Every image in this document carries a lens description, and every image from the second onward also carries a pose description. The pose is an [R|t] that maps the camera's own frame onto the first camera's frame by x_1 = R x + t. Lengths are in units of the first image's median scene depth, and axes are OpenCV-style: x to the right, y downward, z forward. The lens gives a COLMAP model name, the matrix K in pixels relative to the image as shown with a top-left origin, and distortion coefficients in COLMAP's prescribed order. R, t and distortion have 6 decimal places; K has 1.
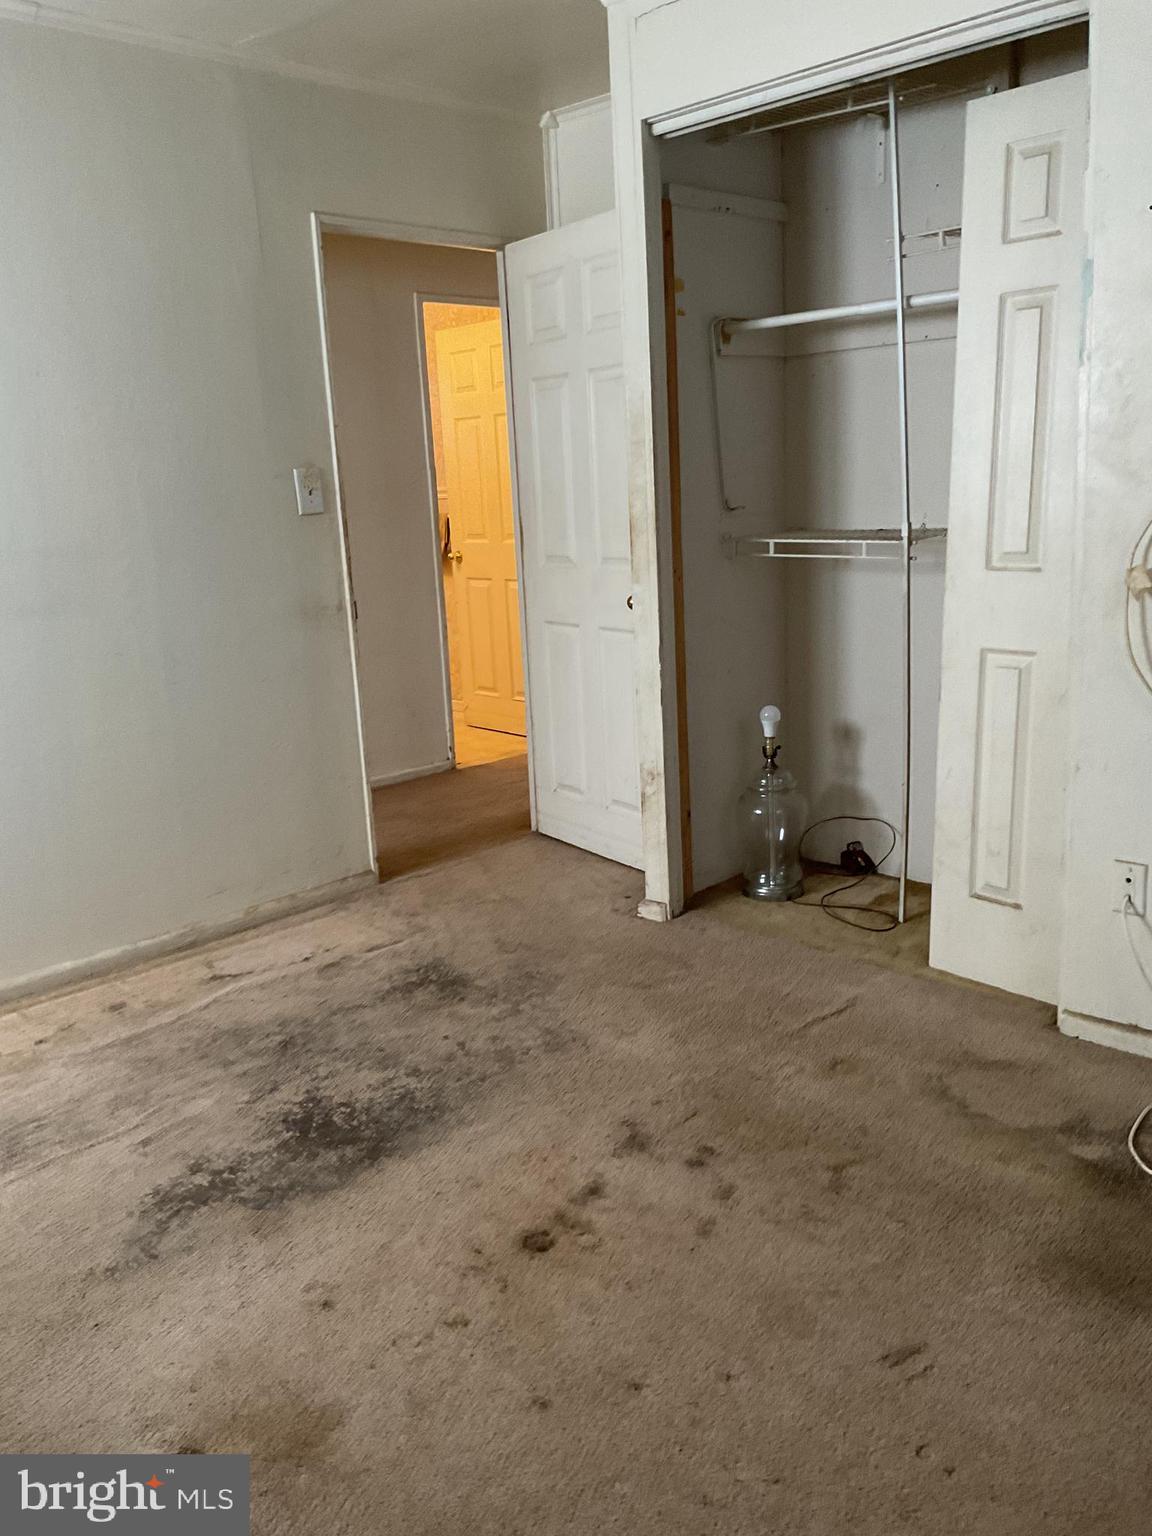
lens RADIAL K [[1273.2, 0, 576.0], [0, 1273.2, 768.0], [0, 0, 1]] dist [0.124092, -0.233788]
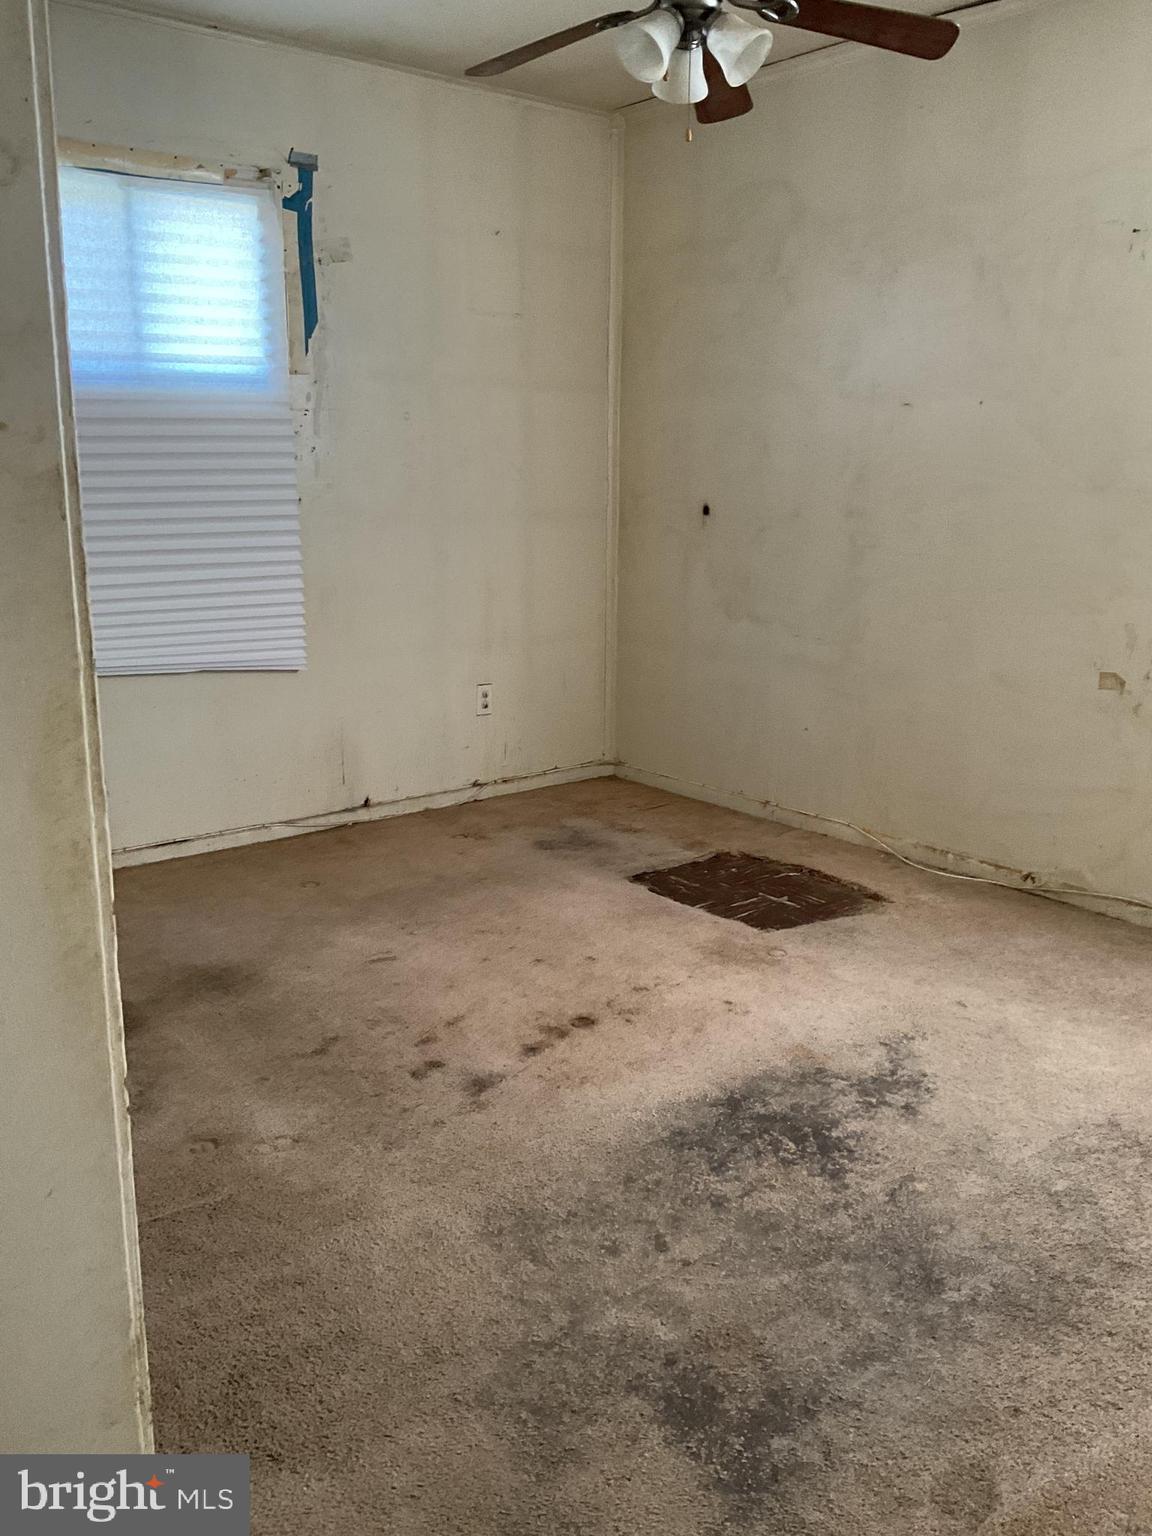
lens RADIAL K [[1273.2, 0, 576.0], [0, 1273.2, 768.0], [0, 0, 1]] dist [0.124092, -0.233788]
pose [[-0.994117, 0.020777, 0.106295, -0.140649], [0.064673, 0.901125, 0.428708, -0.364048], [-0.086878, 0.433061, -0.897168, 1.731067]]
